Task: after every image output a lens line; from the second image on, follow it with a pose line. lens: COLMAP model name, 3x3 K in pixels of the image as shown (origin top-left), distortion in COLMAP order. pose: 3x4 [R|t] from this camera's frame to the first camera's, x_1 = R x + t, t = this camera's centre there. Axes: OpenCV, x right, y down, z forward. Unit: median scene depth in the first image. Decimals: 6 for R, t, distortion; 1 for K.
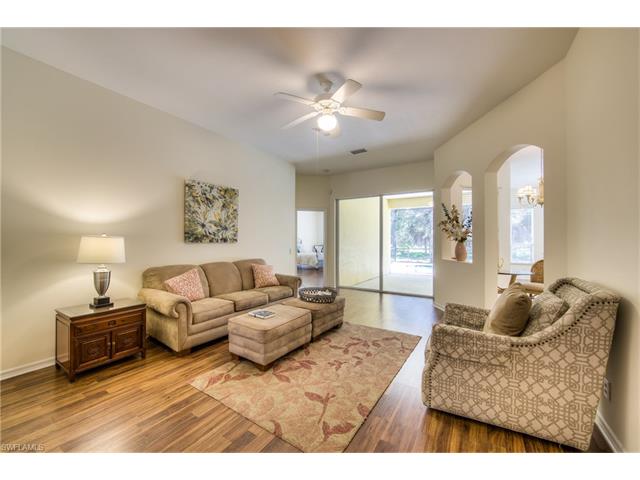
lens RADIAL K [[251.8, 0, 318.3], [0, 251.8, 242.4], [0, 0, 1]] dist [-0.007268, 0.000335]
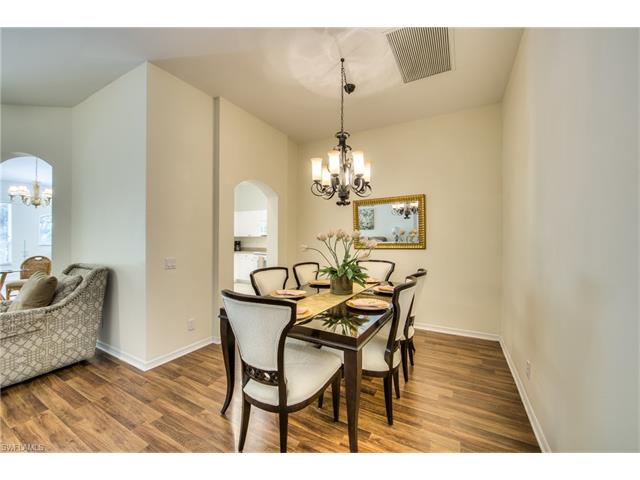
lens RADIAL K [[251.8, 0, 318.6], [0, 251.8, 241.1], [0, 0, 1]] dist [-0.007268, 0.000335]
pose [[-0.064240, 0.004929, 0.997922, -0.734063], [-0.004877, 0.999974, -0.005253, 0.009096], [-0.997923, -0.005204, -0.064214, -0.443391]]
